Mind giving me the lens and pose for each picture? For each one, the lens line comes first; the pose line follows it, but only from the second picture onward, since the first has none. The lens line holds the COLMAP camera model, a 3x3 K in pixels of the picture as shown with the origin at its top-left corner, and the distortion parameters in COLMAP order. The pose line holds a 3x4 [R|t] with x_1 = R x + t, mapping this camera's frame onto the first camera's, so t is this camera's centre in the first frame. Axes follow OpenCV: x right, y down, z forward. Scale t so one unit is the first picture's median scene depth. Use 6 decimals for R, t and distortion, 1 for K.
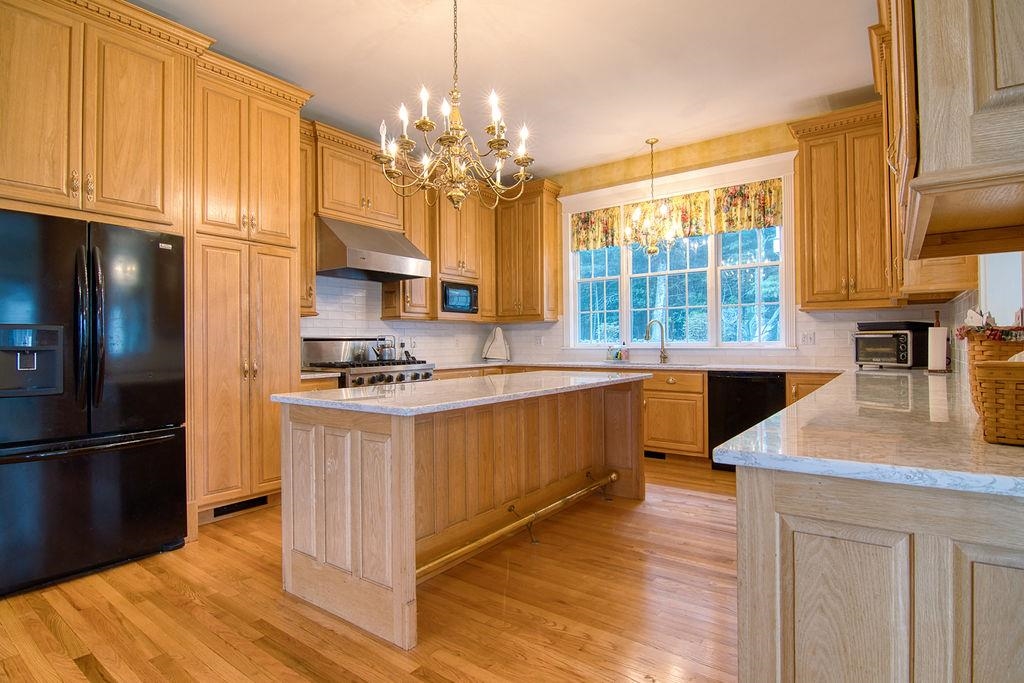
lens RADIAL K [[522.9, 0, 516.8], [0, 522.9, 338.5], [0, 0, 1]] dist [-0.016562, -0.001054]
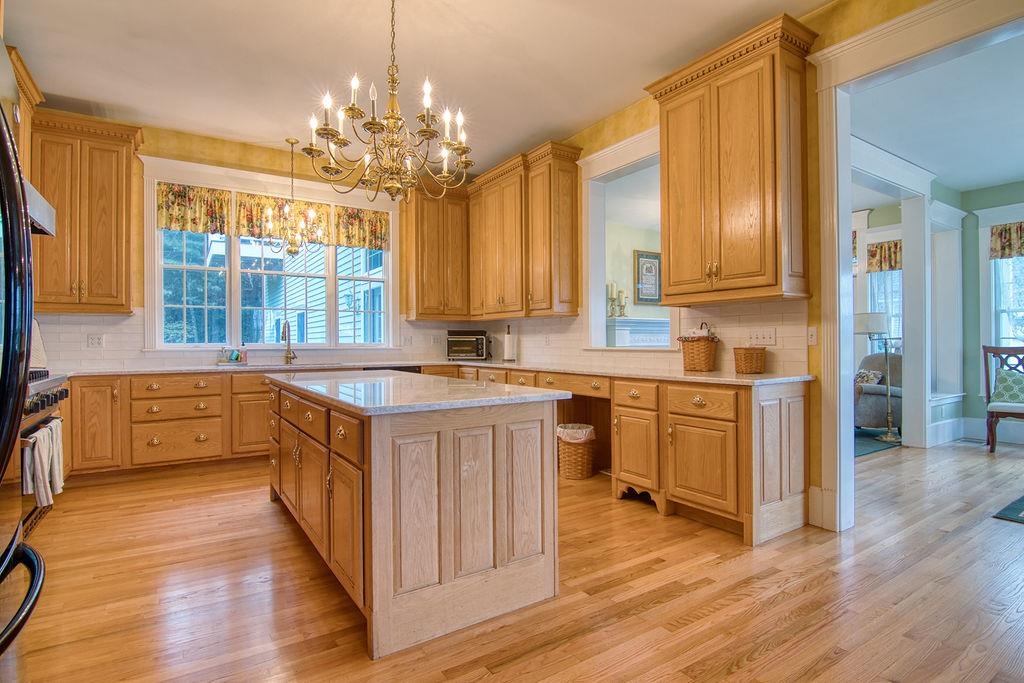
lens RADIAL K [[522.9, 0, 513.6], [0, 522.9, 343.0], [0, 0, 1]] dist [-0.016562, -0.001054]
pose [[0.337519, 0.006240, 0.941298, -0.528597], [-0.006394, 0.999970, -0.004337, 0.009083], [-0.941297, -0.004555, 0.337549, 0.264315]]
